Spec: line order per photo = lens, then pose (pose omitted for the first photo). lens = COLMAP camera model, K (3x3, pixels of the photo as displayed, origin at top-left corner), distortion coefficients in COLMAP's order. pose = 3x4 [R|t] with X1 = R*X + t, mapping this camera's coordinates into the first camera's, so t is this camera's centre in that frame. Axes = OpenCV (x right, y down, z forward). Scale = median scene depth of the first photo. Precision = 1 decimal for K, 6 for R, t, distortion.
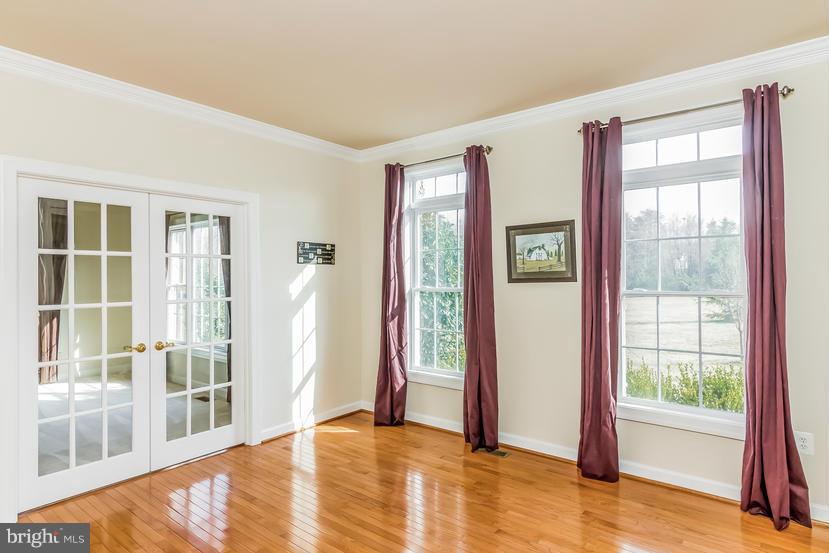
lens RADIAL K [[458.3, 0, 409.5], [0, 458.3, 274.4], [0, 0, 1]] dist [-0.009365, 0.000000]
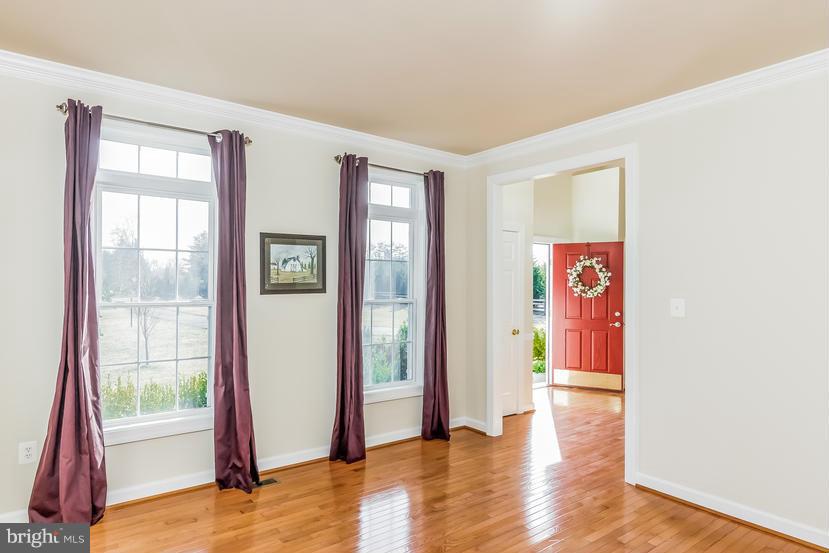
lens RADIAL K [[458.3, 0, 409.9], [0, 458.3, 288.0], [0, 0, 1]] dist [-0.009365, 0.000000]
pose [[0.274285, 0.007081, 0.961622, -0.603416], [-0.013142, 0.999907, -0.003615, 0.005019], [-0.961559, -0.011646, 0.274353, 0.484492]]
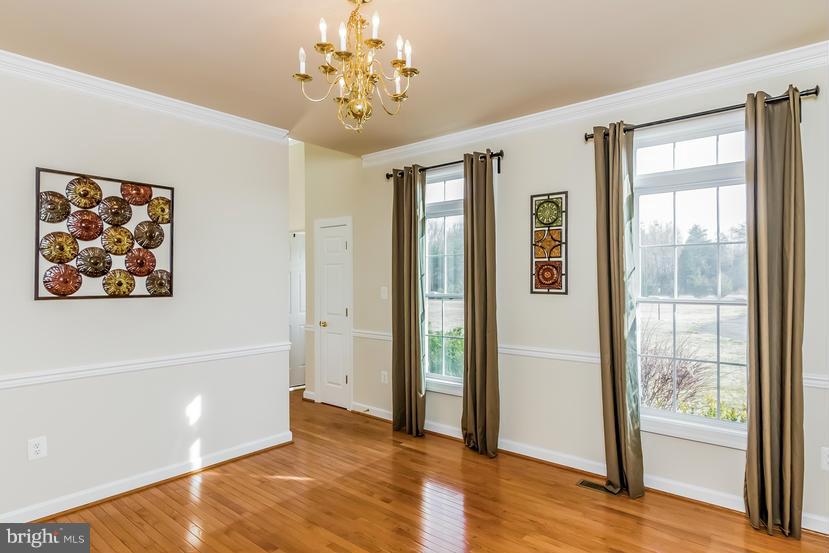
lens RADIAL K [[473.5, 0, 420.9], [0, 473.5, 280.3], [0, 0, 1]] dist [0.003141, 0.000695]
pose [[0.999771, 0.007067, -0.020187, 0.034820], [-0.007036, 0.999974, 0.001593, -0.000441], [0.020198, -0.001451, 0.999795, -0.028181]]
